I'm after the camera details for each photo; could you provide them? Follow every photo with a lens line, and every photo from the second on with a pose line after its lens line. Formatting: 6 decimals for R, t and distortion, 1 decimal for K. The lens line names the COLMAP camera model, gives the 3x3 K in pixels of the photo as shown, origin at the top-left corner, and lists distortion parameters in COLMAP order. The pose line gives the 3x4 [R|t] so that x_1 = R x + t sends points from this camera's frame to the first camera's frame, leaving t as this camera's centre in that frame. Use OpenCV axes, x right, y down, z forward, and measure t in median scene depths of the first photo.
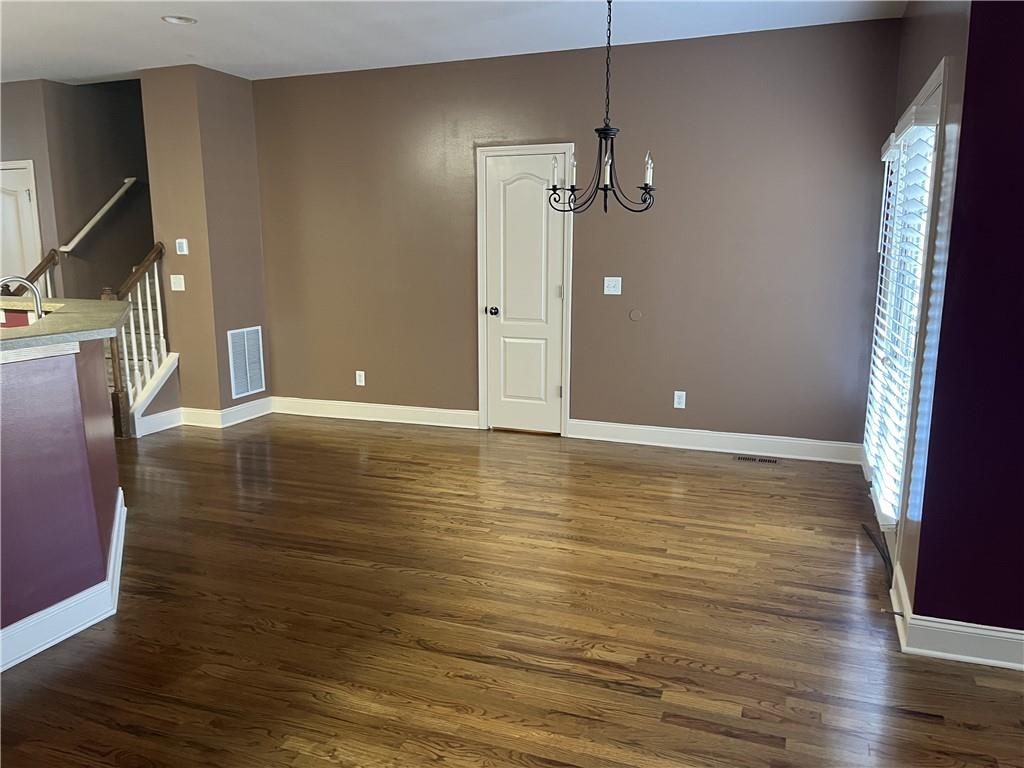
lens RADIAL K [[767.8, 0, 512.0], [0, 767.8, 384.0], [0, 0, 1]] dist [0.061019, -0.085729]
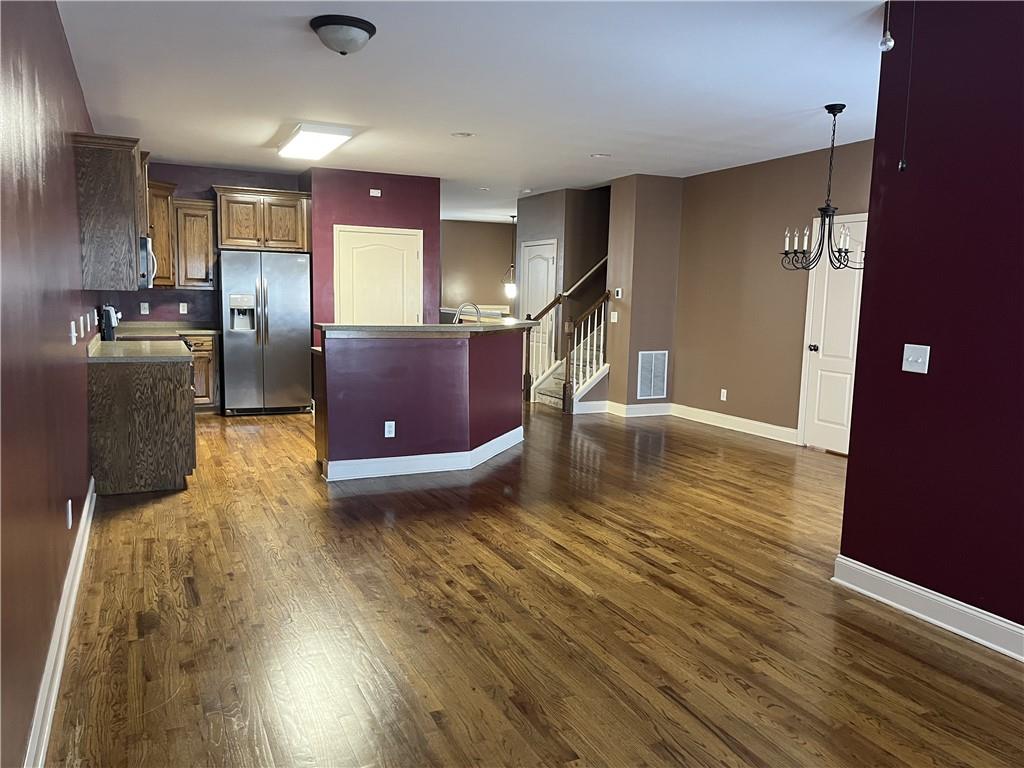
lens RADIAL K [[767.8, 0, 512.0], [0, 767.8, 384.0], [0, 0, 1]] dist [0.061019, -0.085729]
pose [[0.724845, 0.097010, -0.682047, 0.464660], [-0.141380, 0.989910, -0.009453, 0.040090], [0.674249, 0.103280, 0.731247, -0.211677]]
